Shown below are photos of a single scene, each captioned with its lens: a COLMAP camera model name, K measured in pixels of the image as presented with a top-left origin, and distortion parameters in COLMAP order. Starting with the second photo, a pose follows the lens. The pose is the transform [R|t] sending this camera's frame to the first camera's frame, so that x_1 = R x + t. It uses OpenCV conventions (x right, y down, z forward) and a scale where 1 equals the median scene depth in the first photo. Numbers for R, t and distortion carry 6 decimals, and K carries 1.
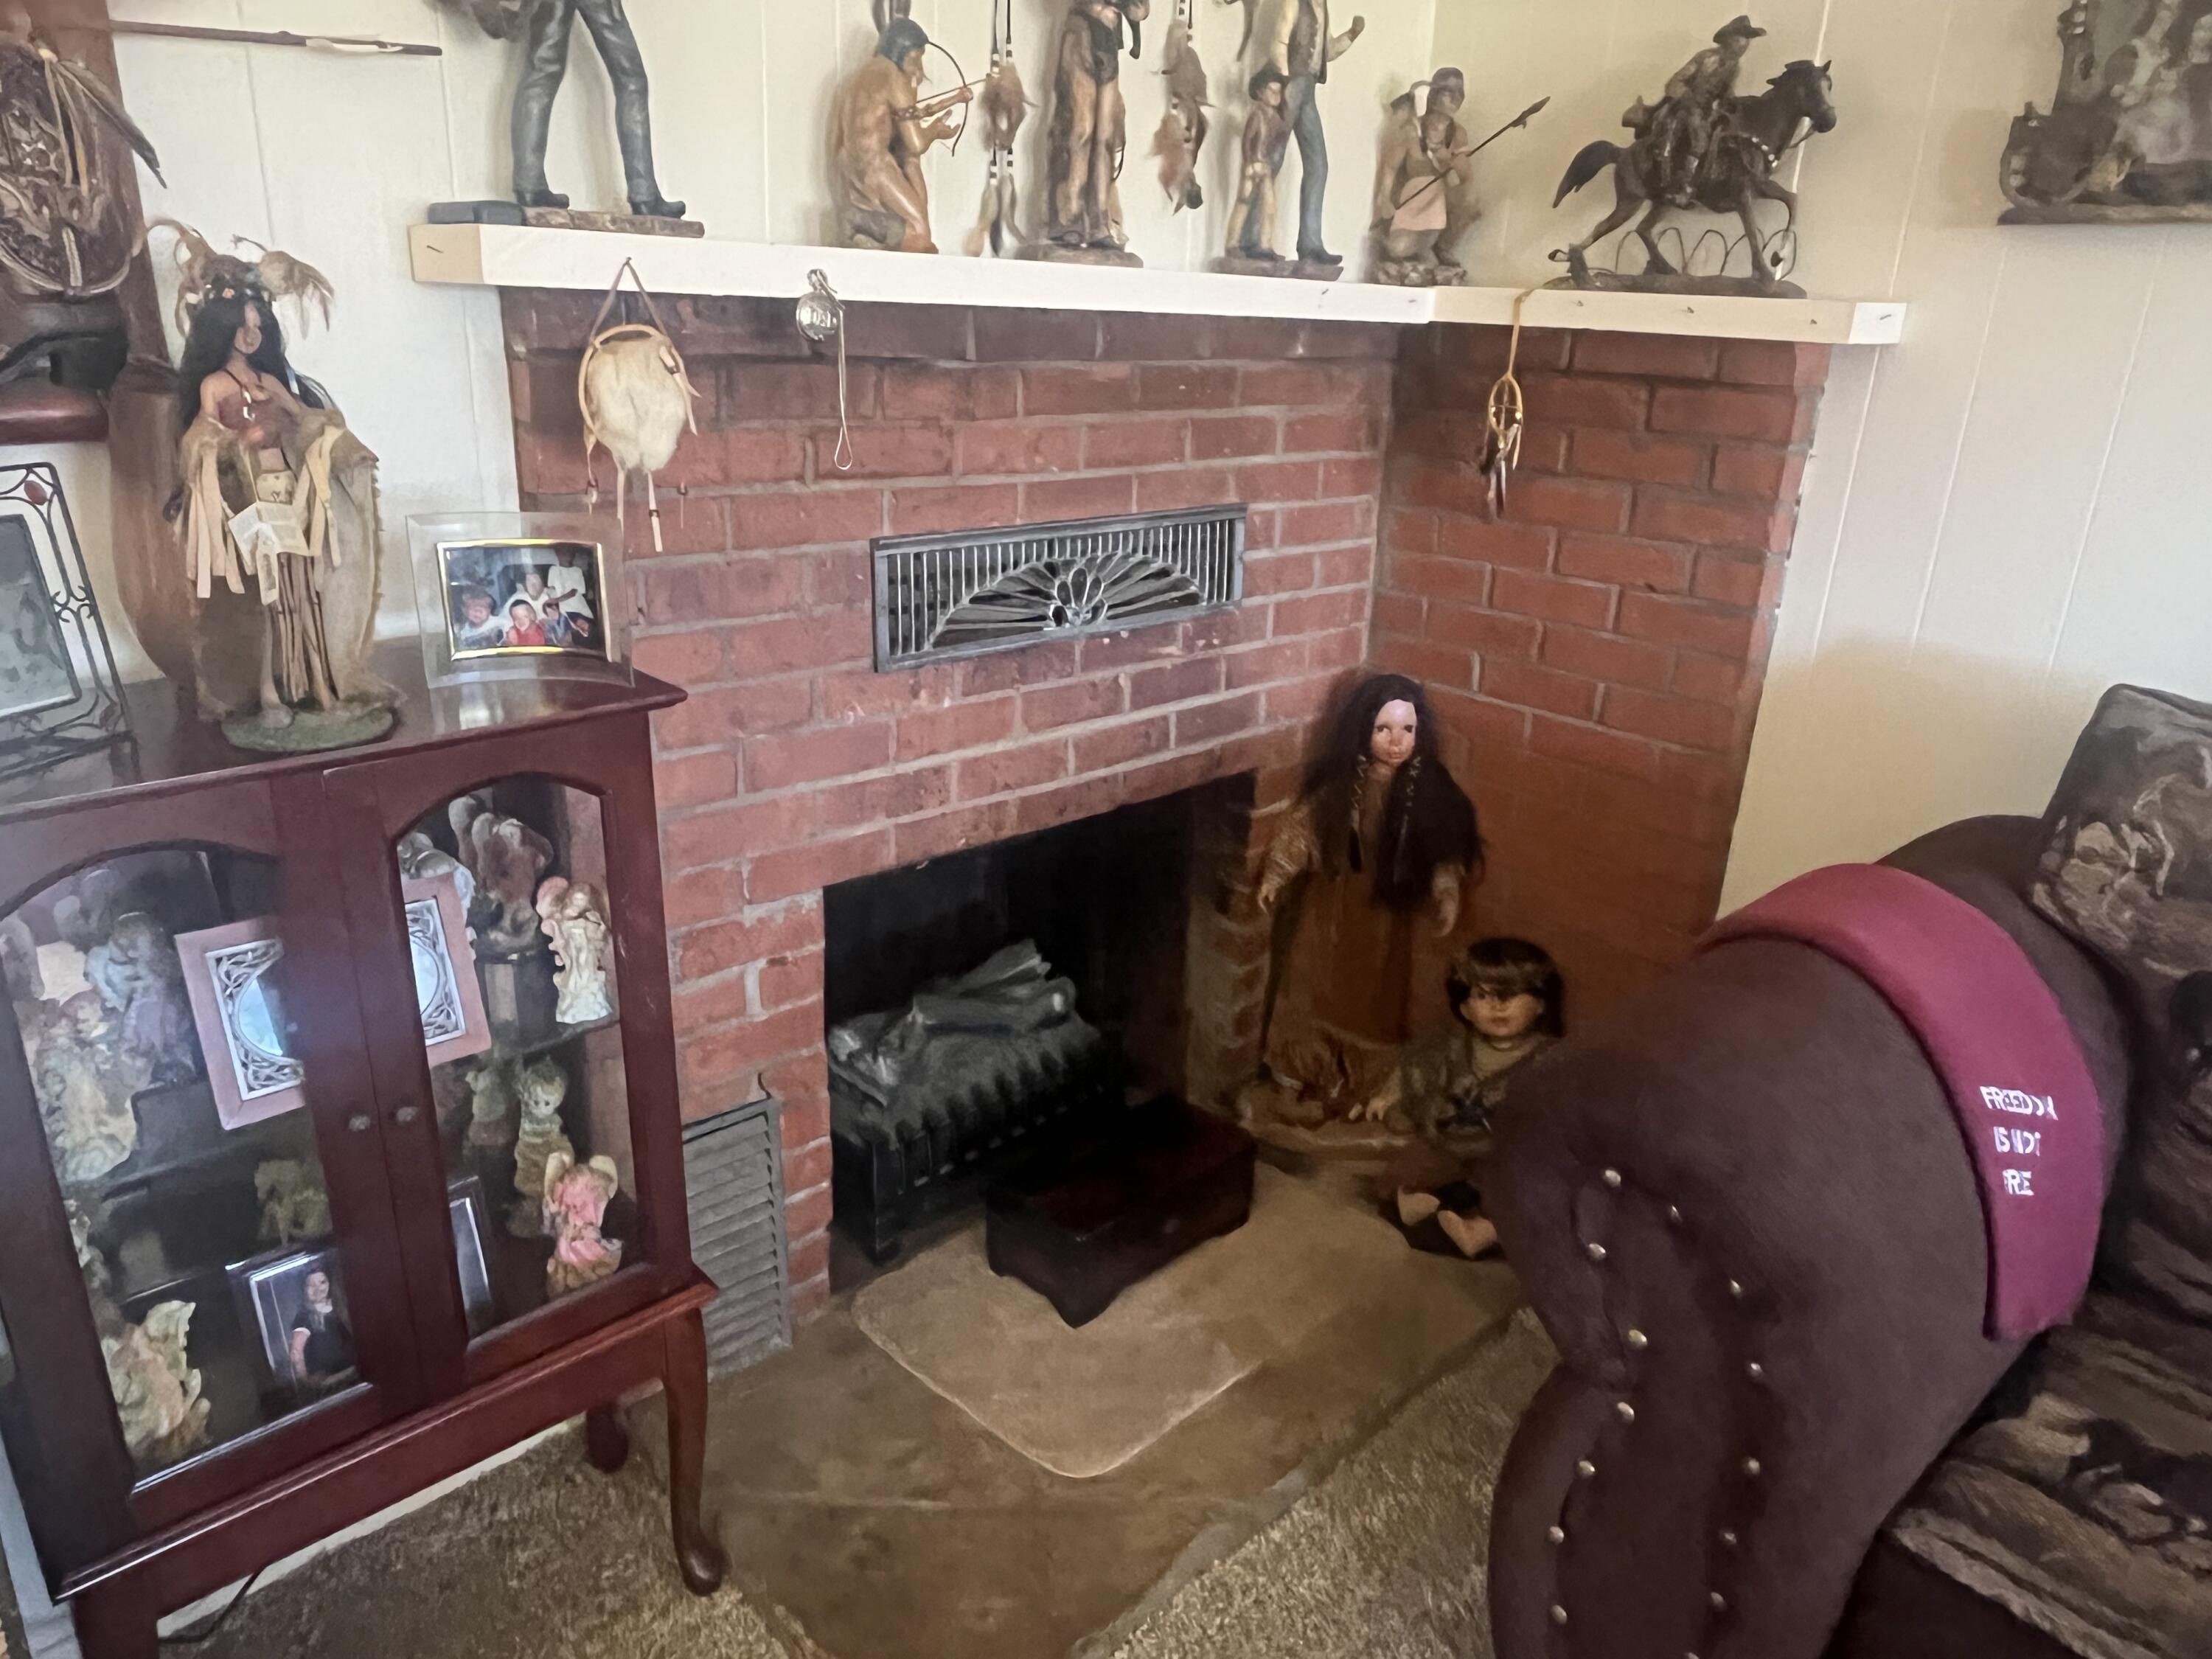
lens RADIAL K [[1427.0, 0, 1089.0], [0, 1427.0, 828.3], [0, 0, 1]] dist [-0.008548, -0.003550]
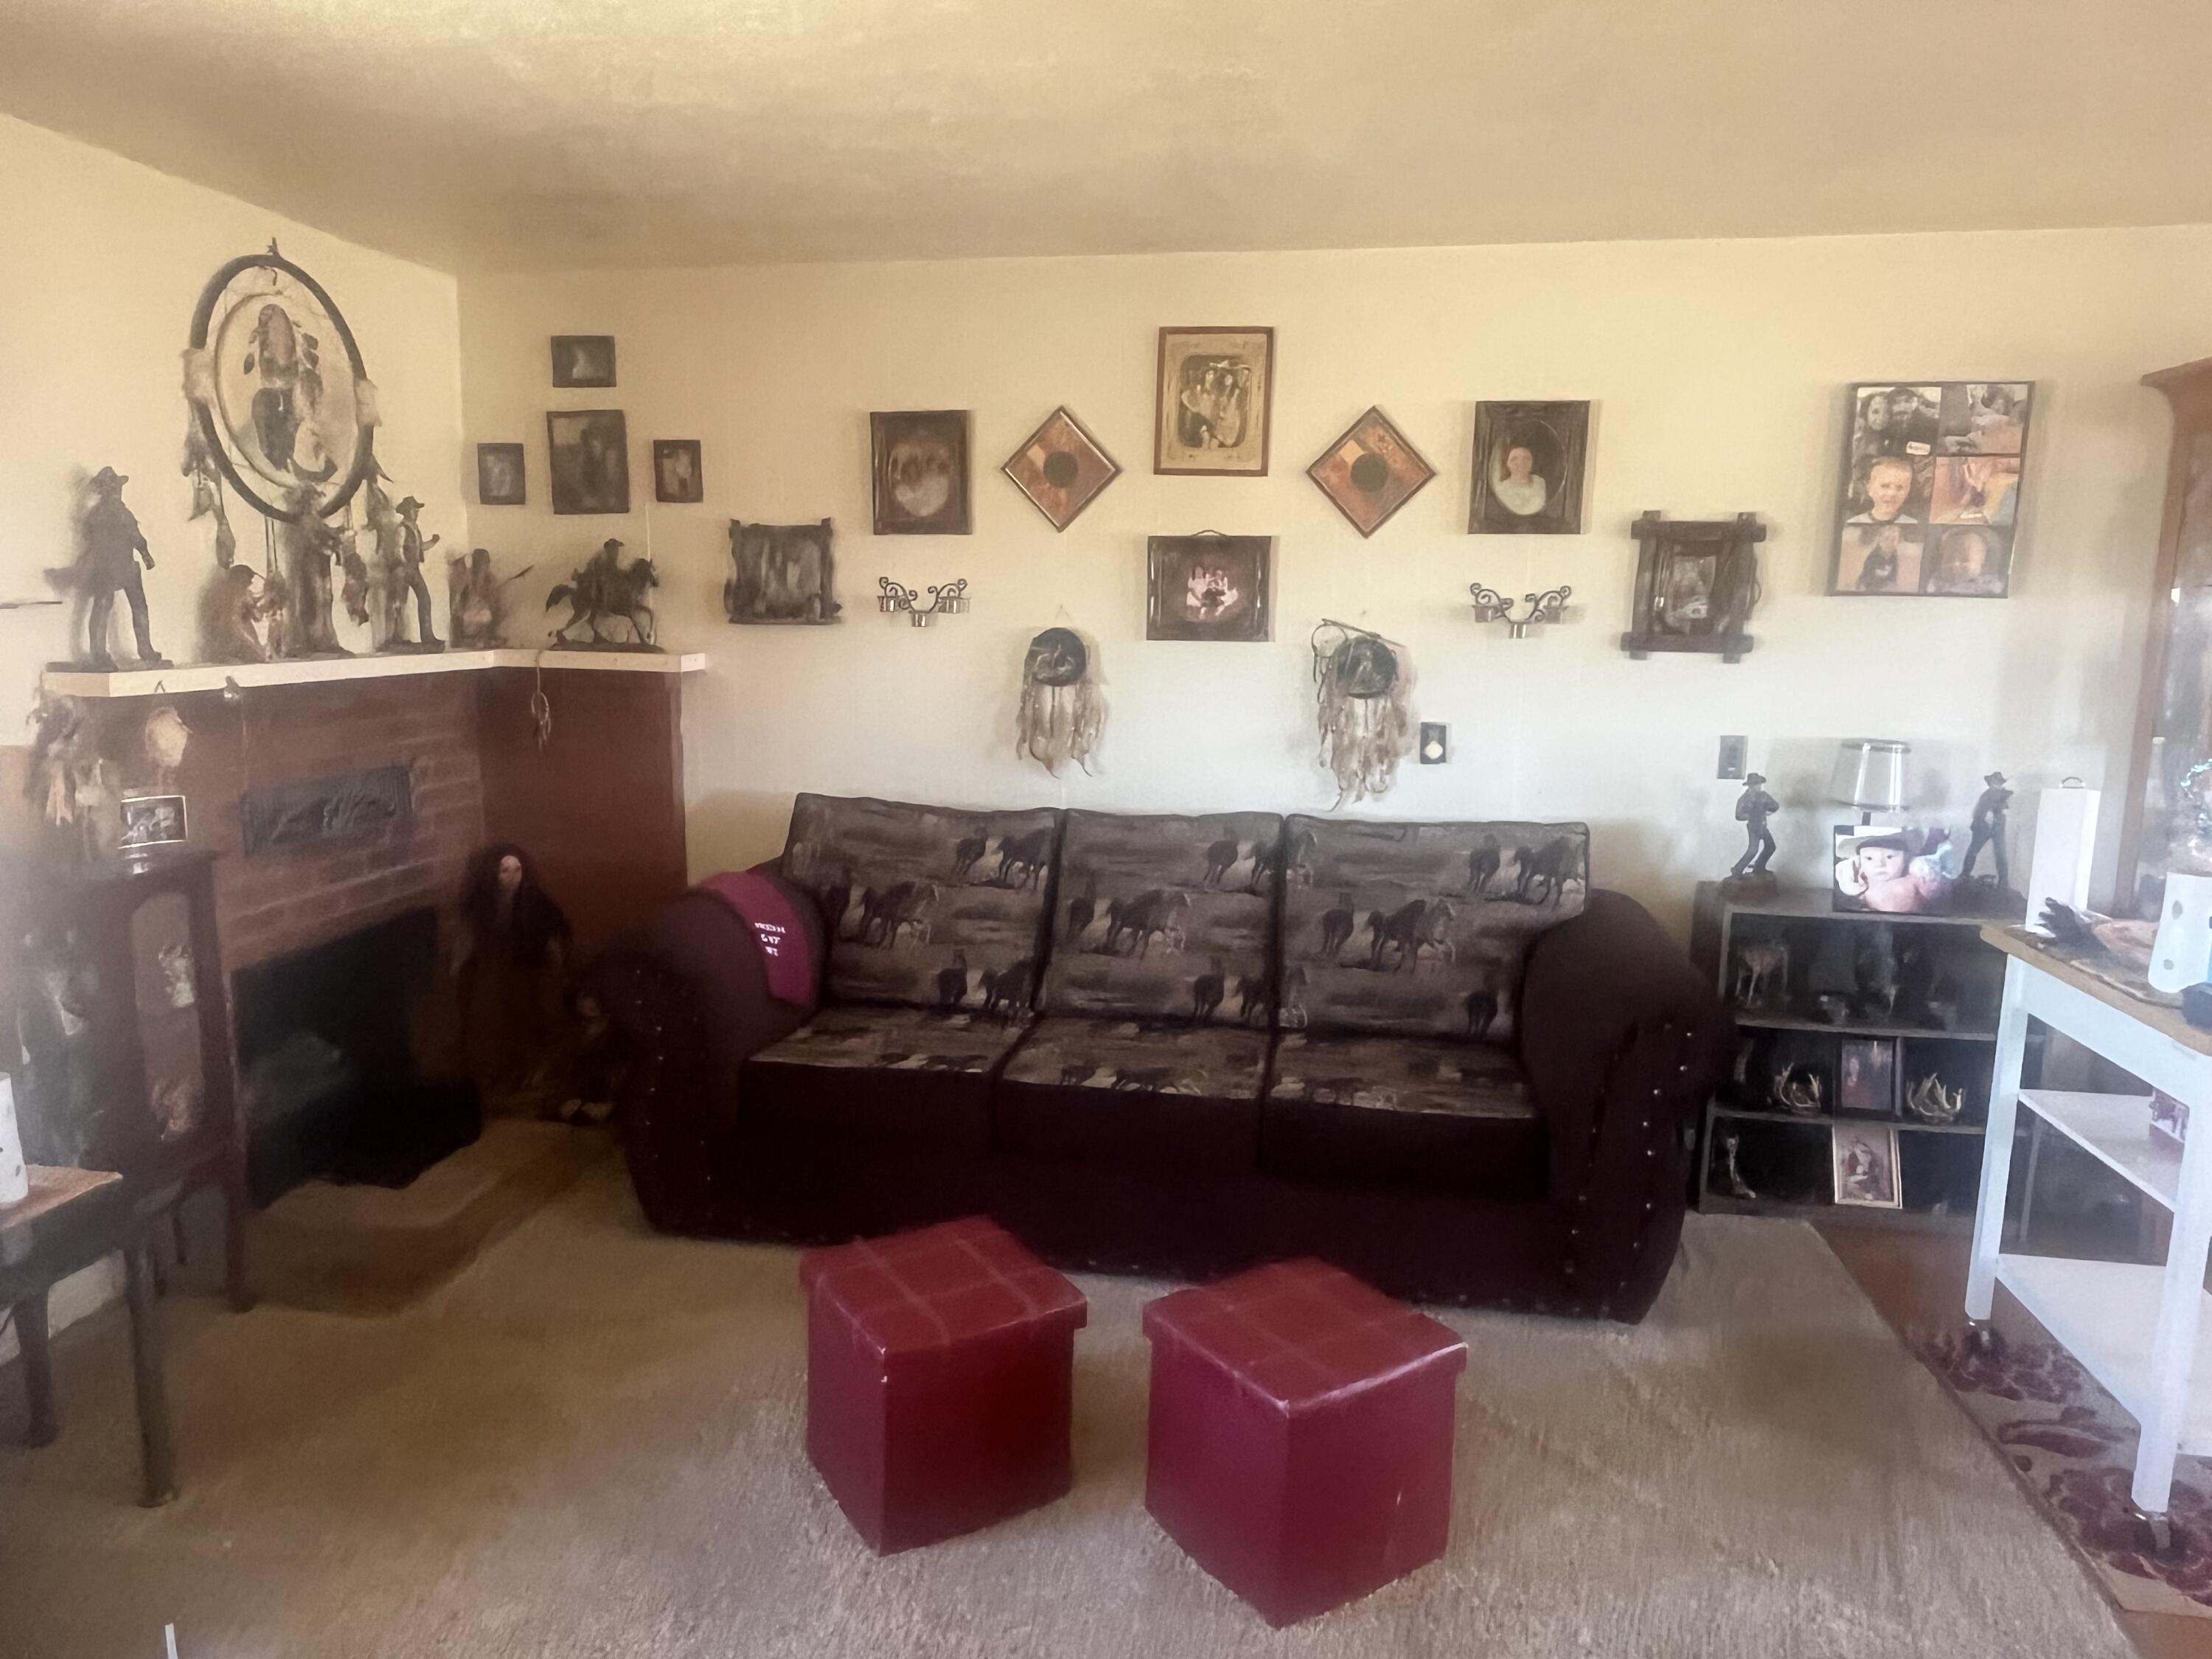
lens RADIAL K [[1427.0, 0, 1094.4], [0, 1427.0, 838.3], [0, 0, 1]] dist [-0.008548, -0.003550]
pose [[0.787542, -0.127523, 0.602922, -0.357496], [0.224679, 0.970431, -0.088225, 0.265143], [-0.573843, 0.204945, 0.792907, -1.101572]]
